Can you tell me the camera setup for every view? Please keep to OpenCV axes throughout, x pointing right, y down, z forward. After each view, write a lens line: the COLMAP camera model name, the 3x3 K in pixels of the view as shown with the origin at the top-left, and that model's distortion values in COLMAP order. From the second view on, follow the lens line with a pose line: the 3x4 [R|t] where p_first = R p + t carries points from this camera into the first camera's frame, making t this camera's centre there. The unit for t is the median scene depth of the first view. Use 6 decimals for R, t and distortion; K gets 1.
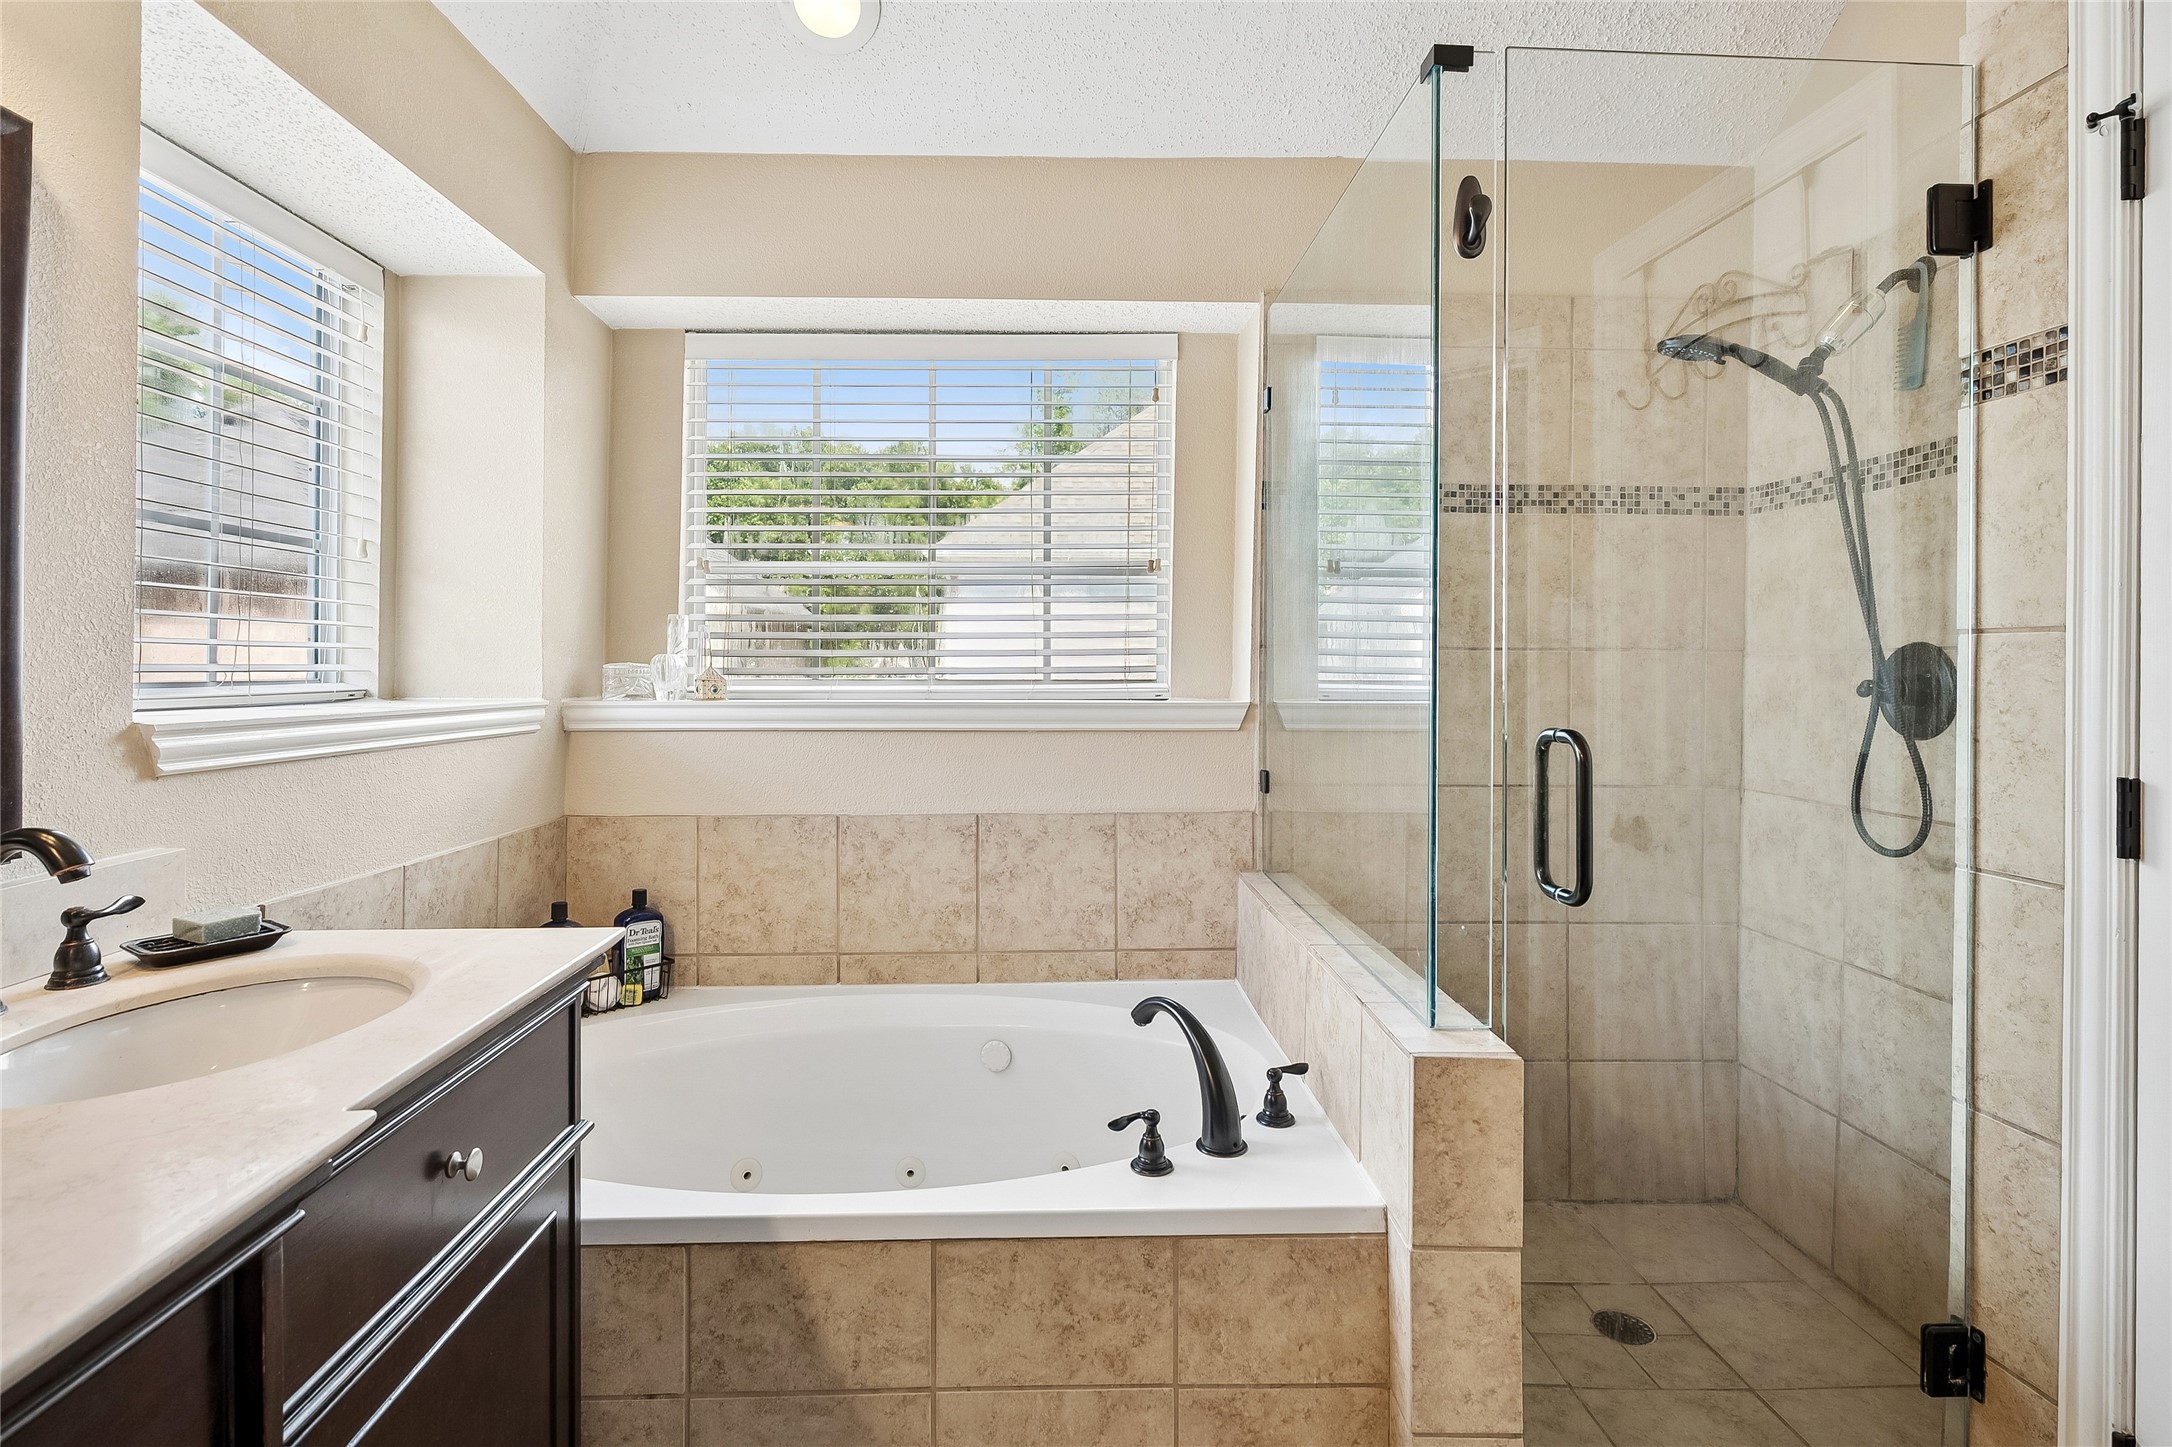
lens RADIAL K [[1089.4, 0, 1080.0], [0, 1089.4, 675.9], [0, 0, 1]] dist [0.002732, -0.006626]
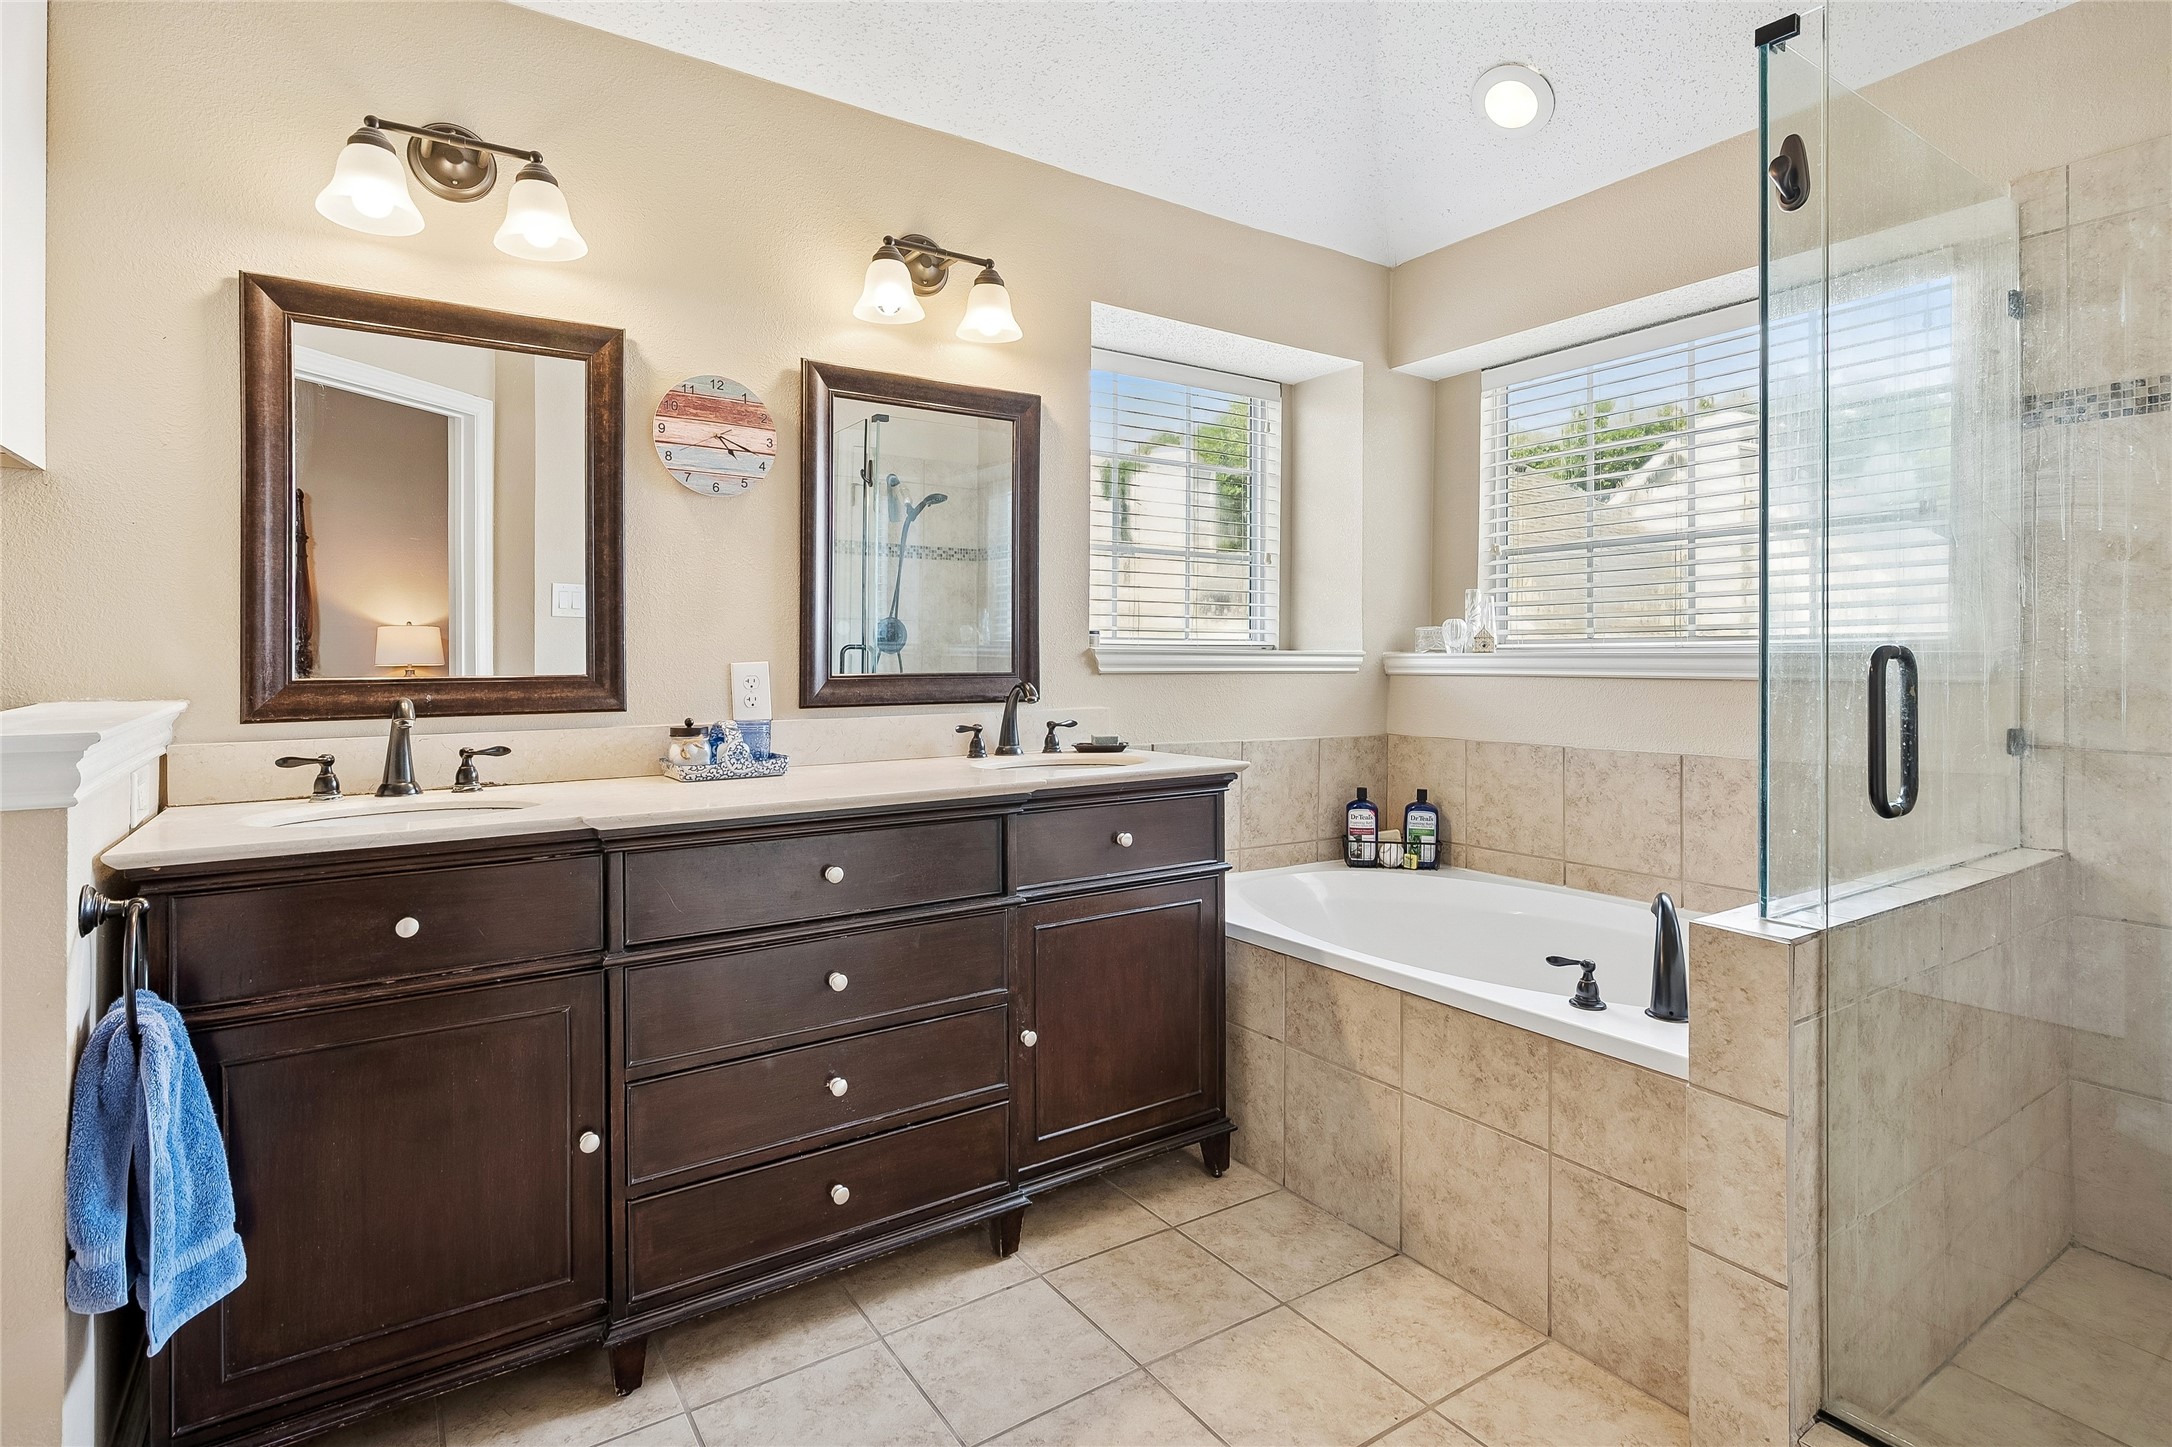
lens RADIAL K [[1089.4, 0, 1080.0], [0, 1089.4, 675.9], [0, 0, 1]] dist [0.002732, -0.006626]
pose [[0.532774, 0.011401, -0.846181, 0.560633], [-0.006606, 0.999935, 0.009313, 0.044862], [0.846232, 0.000628, 0.532815, -0.110779]]
